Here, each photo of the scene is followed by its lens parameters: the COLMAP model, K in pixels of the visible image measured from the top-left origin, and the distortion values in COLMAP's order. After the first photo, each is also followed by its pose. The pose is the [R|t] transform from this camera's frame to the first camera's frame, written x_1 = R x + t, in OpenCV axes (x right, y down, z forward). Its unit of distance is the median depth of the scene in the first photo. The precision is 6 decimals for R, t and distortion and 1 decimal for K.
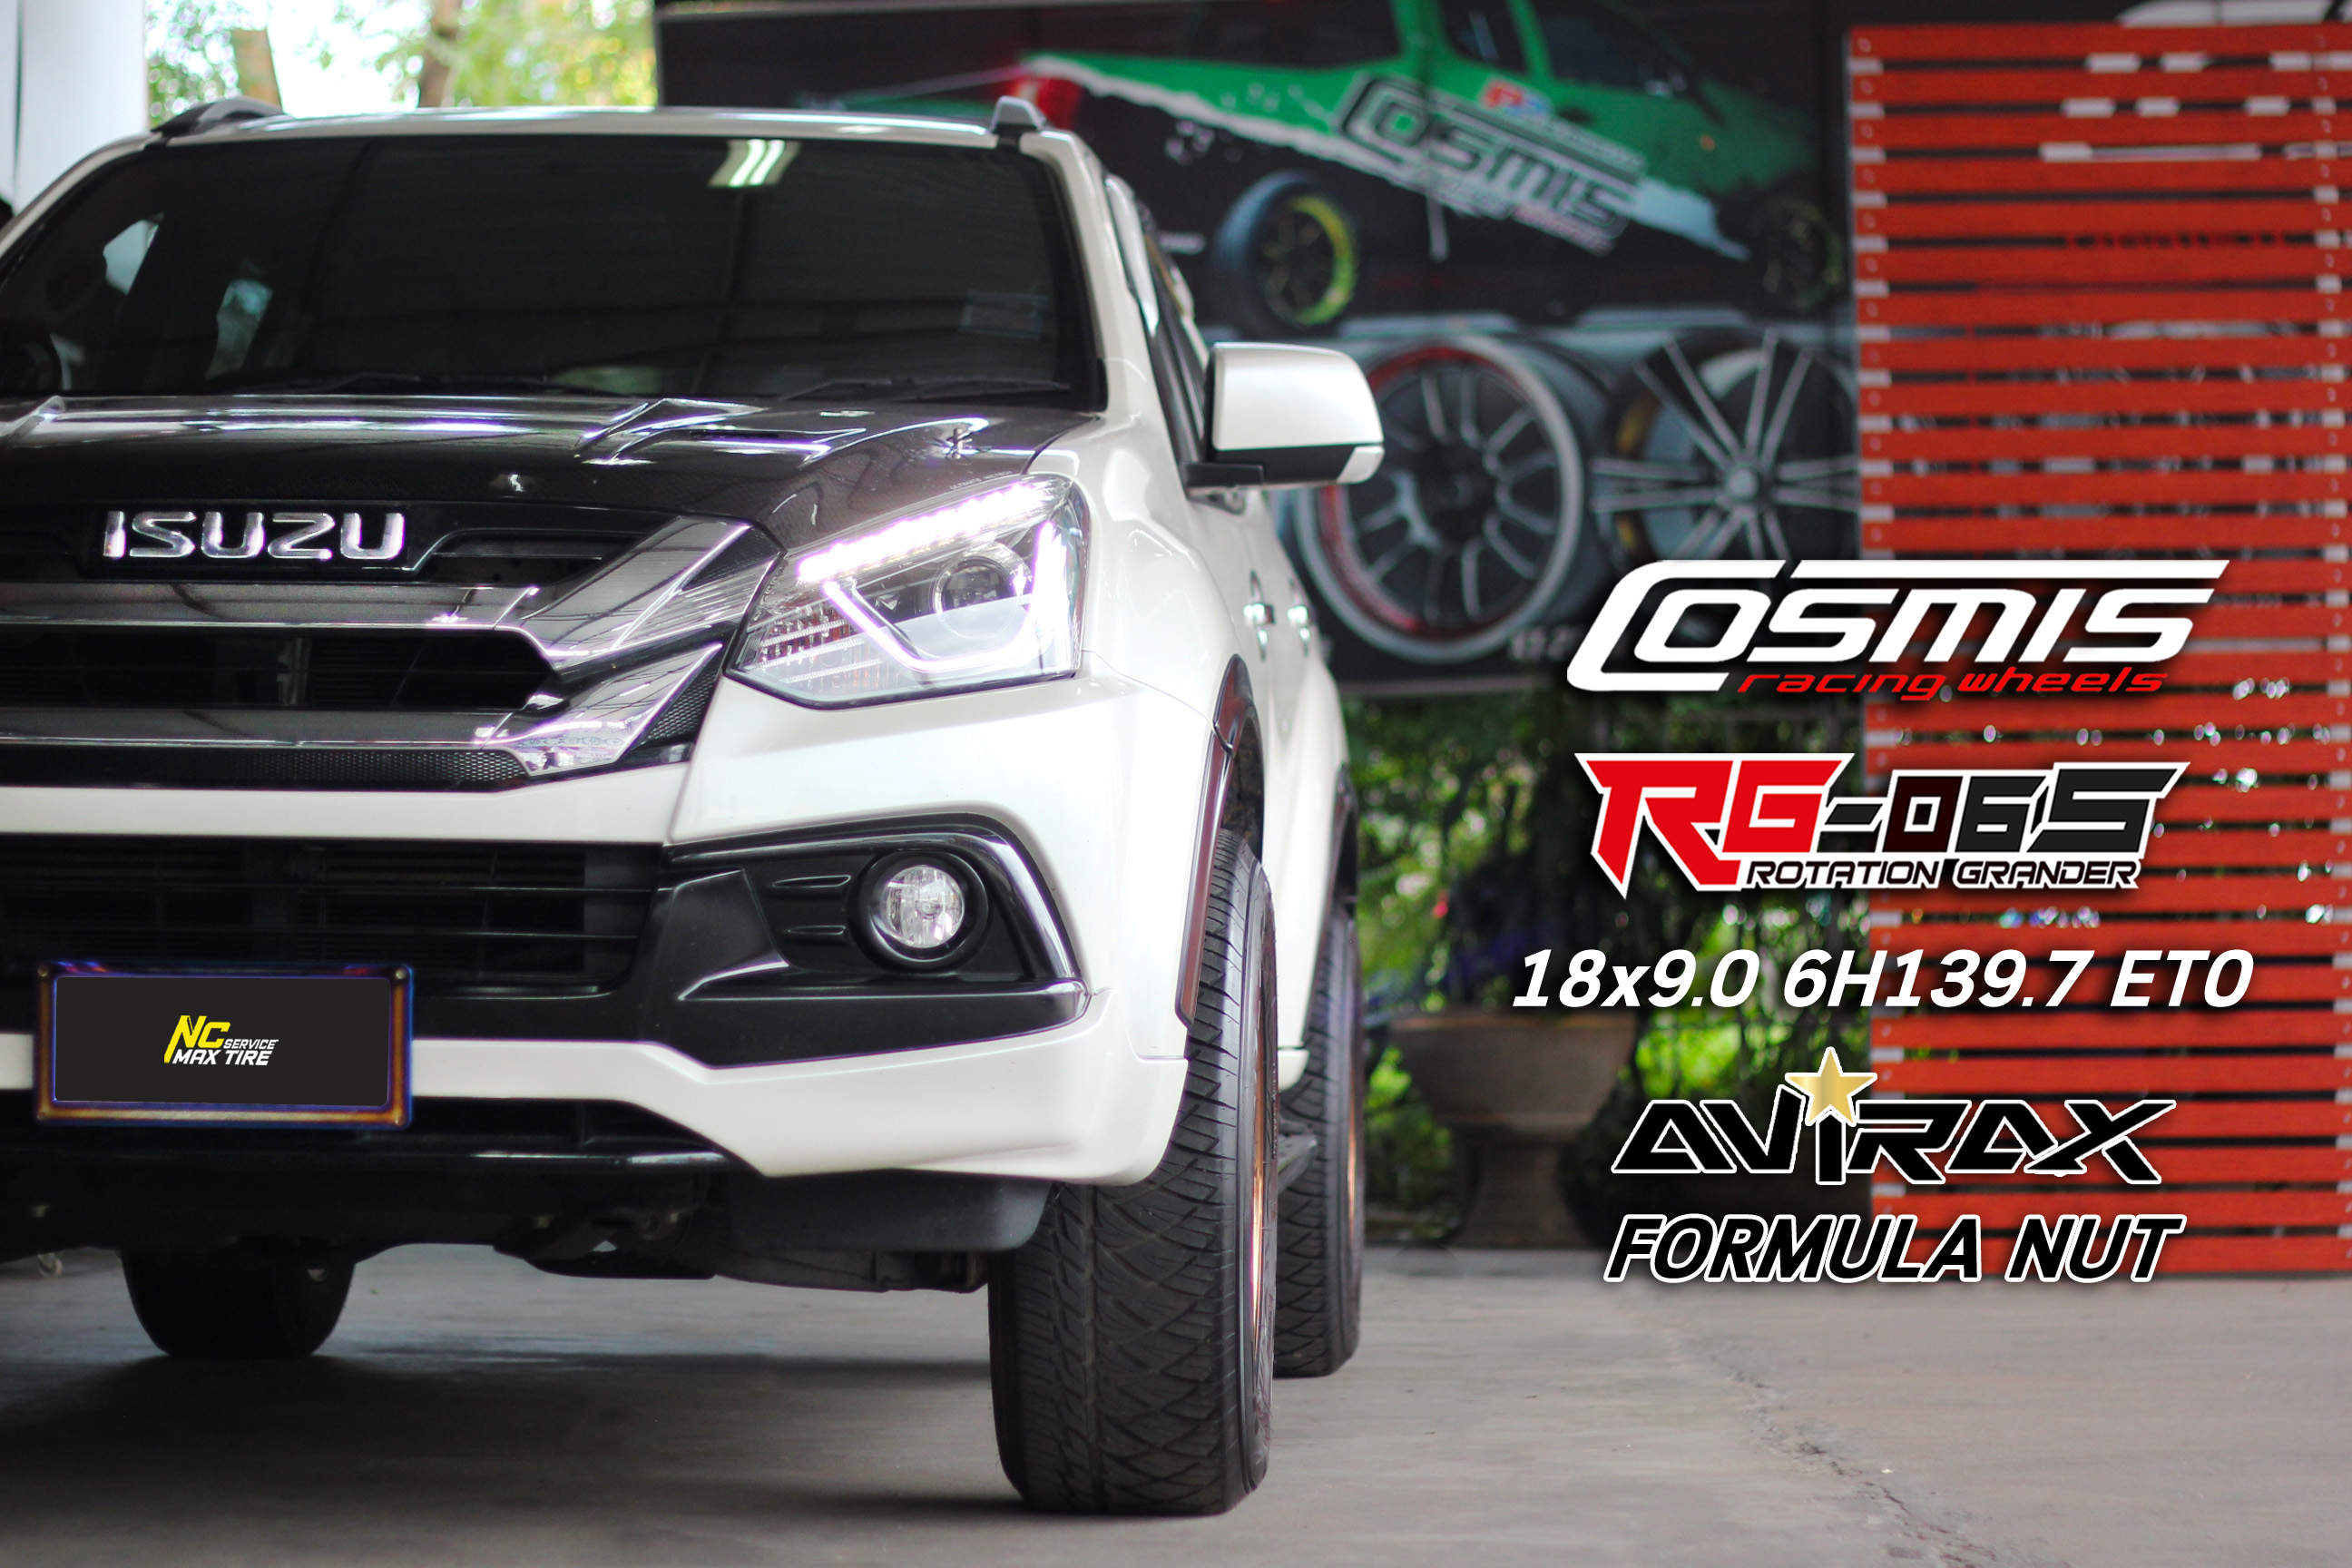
lens RADIAL K [[5734.2, 0, 1176.0], [0, 5734.2, 784.0], [0, 0, 1]] dist [-0.098031, -0.784768]
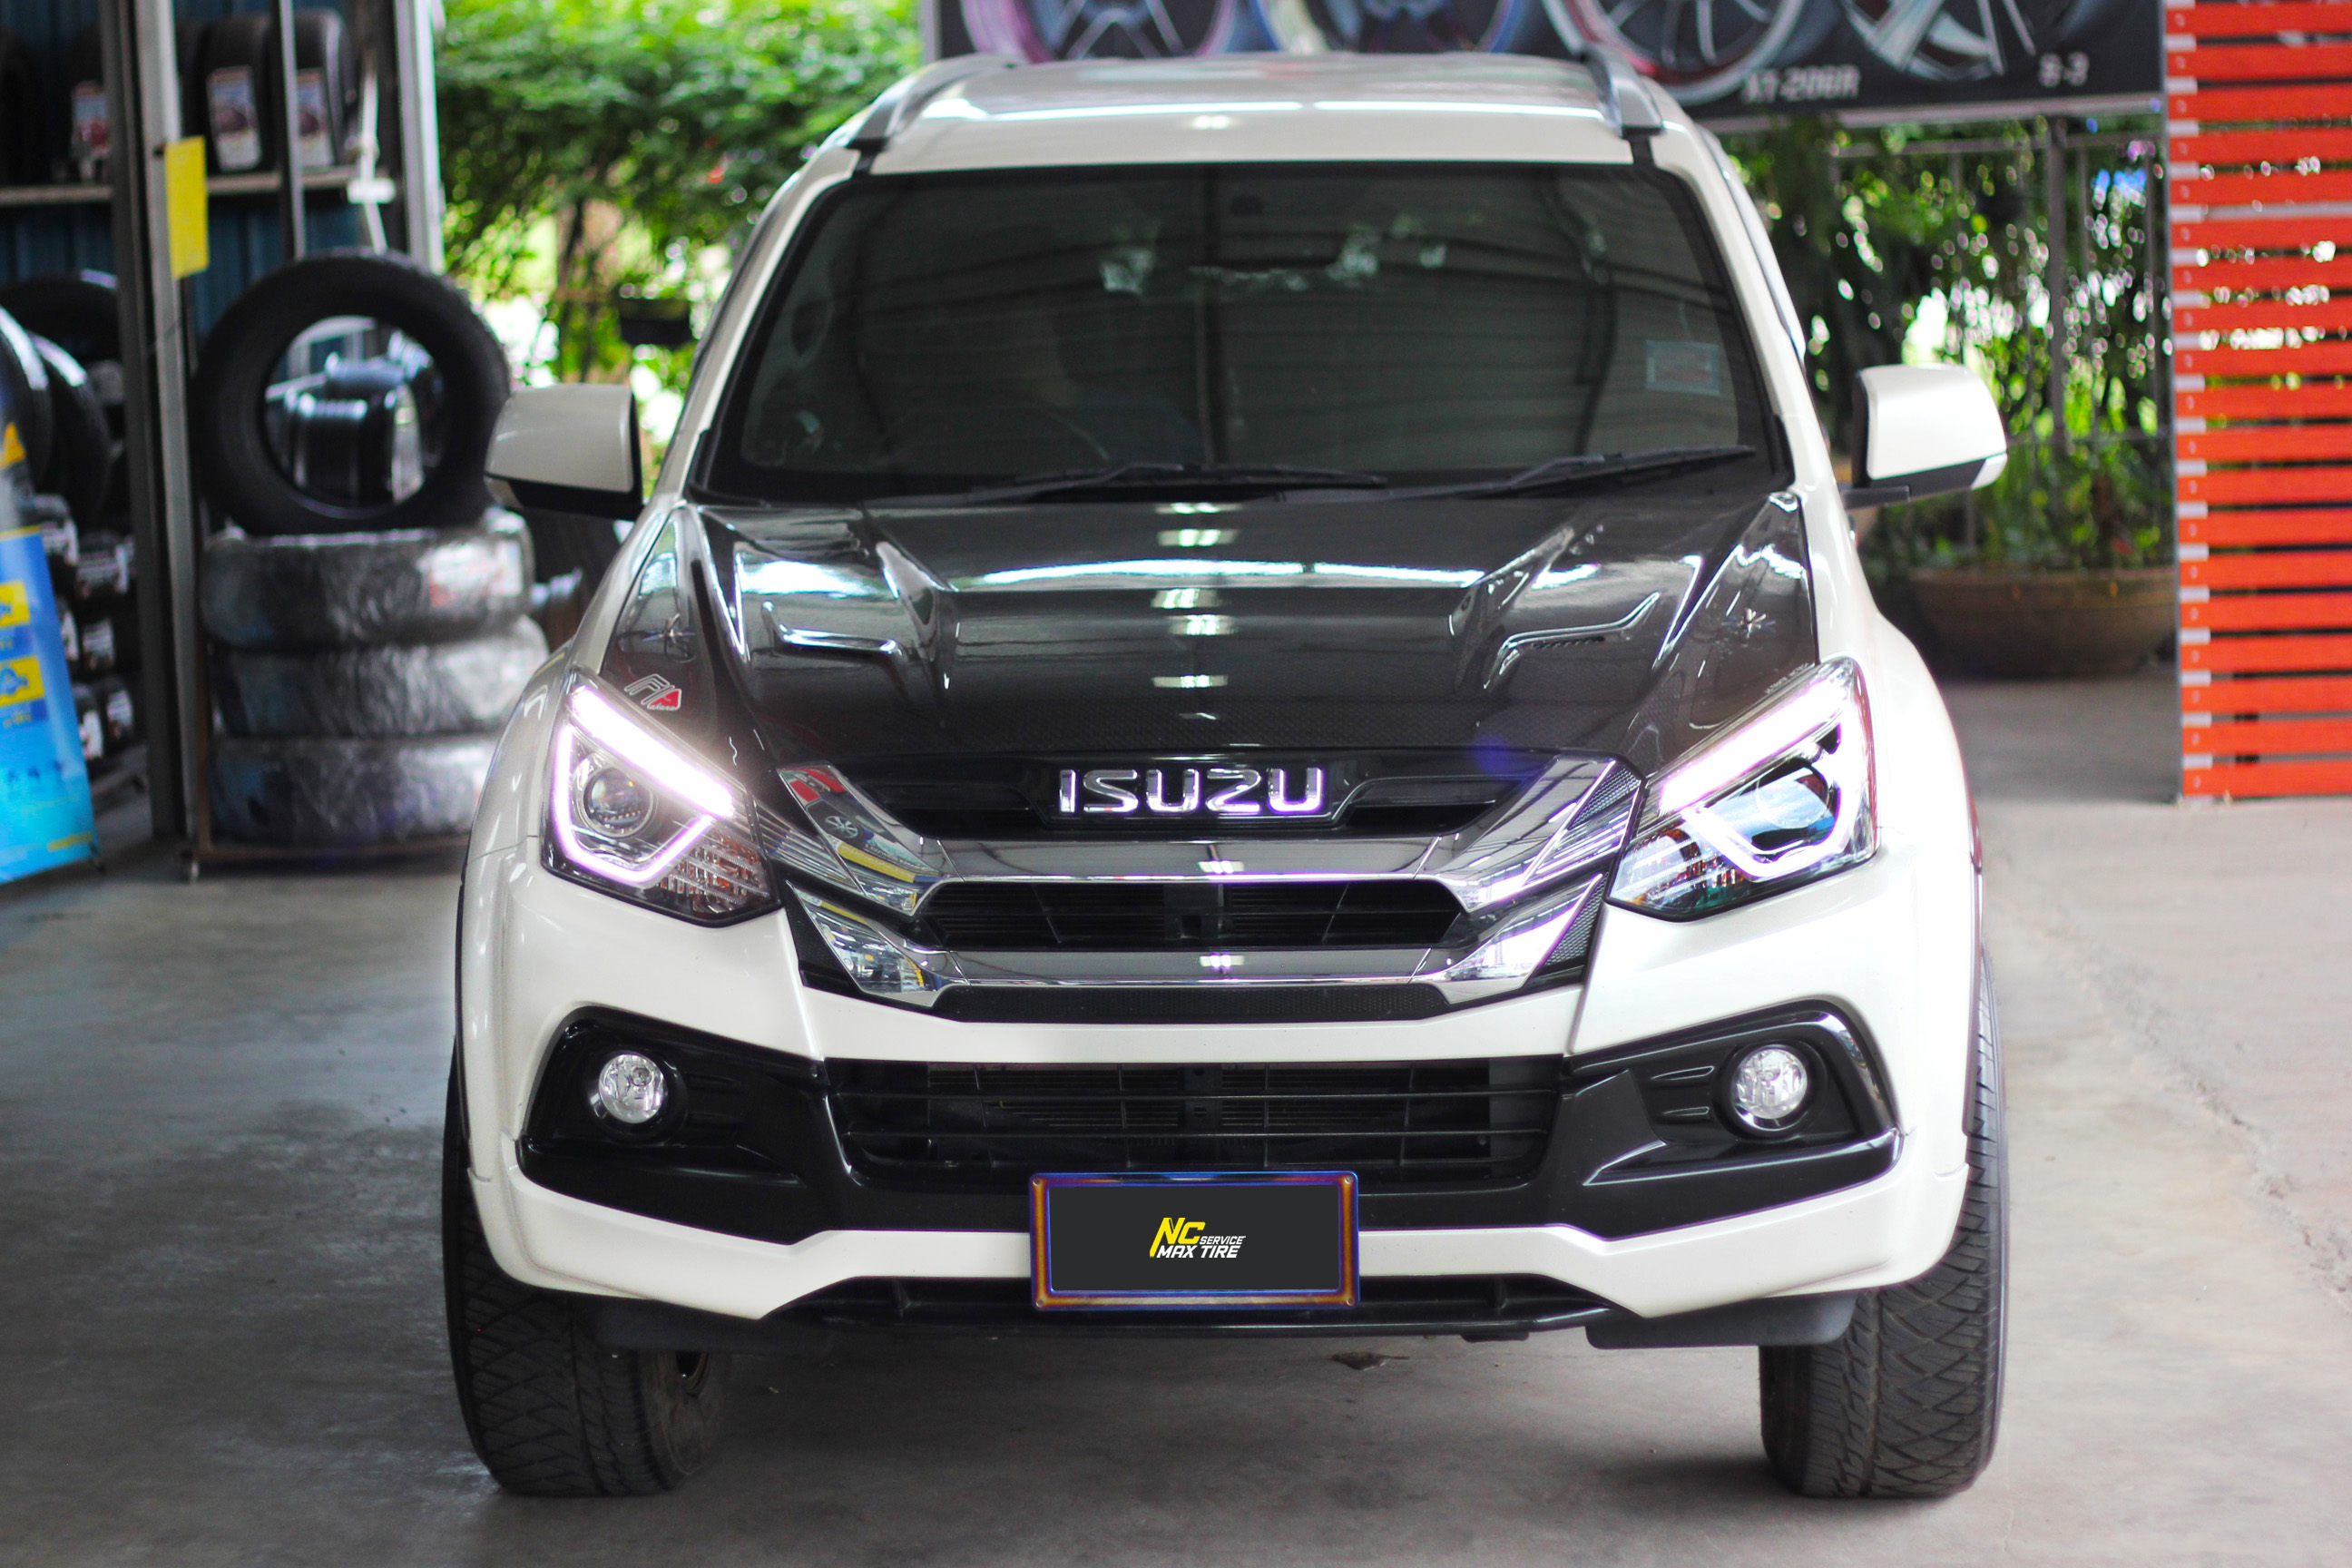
lens RADIAL K [[5734.2, 0, 1176.0], [0, 5734.2, 784.0], [0, 0, 1]] dist [-0.098031, -0.784768]
pose [[0.999526, -0.030736, 0.001971, -0.165940], [0.030007, 0.986250, 0.162513, -0.232017], [-0.006939, -0.162377, 0.986704, -0.140134]]
